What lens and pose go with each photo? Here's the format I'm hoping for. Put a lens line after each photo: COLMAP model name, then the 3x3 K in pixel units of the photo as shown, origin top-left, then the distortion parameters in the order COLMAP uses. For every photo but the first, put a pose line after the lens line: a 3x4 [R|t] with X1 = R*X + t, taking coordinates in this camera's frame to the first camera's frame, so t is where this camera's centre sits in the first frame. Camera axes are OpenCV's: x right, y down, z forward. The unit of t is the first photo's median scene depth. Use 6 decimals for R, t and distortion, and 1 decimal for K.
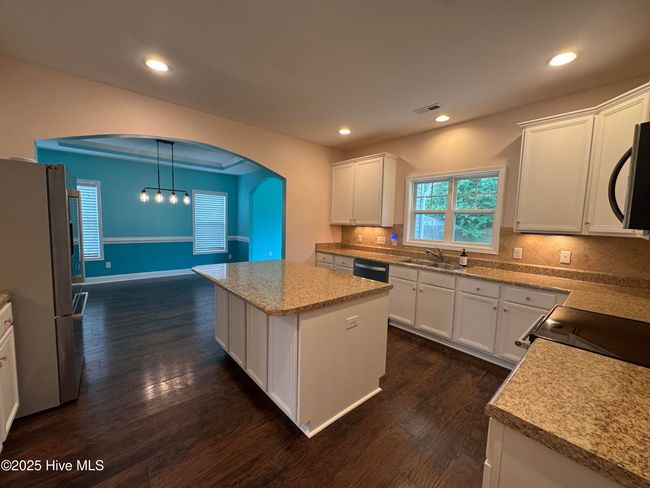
lens RADIAL K [[255.2, 0, 325.0], [0, 255.2, 244.0], [0, 0, 1]] dist [-0.000861, -0.000051]
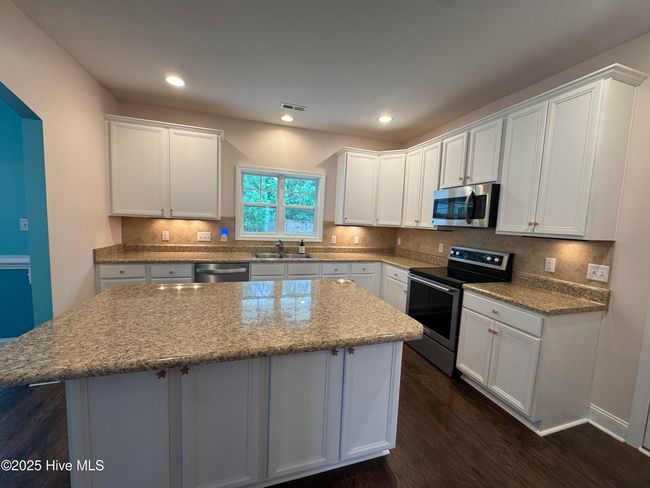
lens RADIAL K [[255.2, 0, 325.0], [0, 255.2, 244.0], [0, 0, 1]] dist [-0.000861, -0.000051]
pose [[0.420972, -0.099032, 0.901651, -0.410110], [0.046049, 0.995074, 0.087793, -0.050775], [-0.905904, 0.004561, 0.423459, 0.352572]]
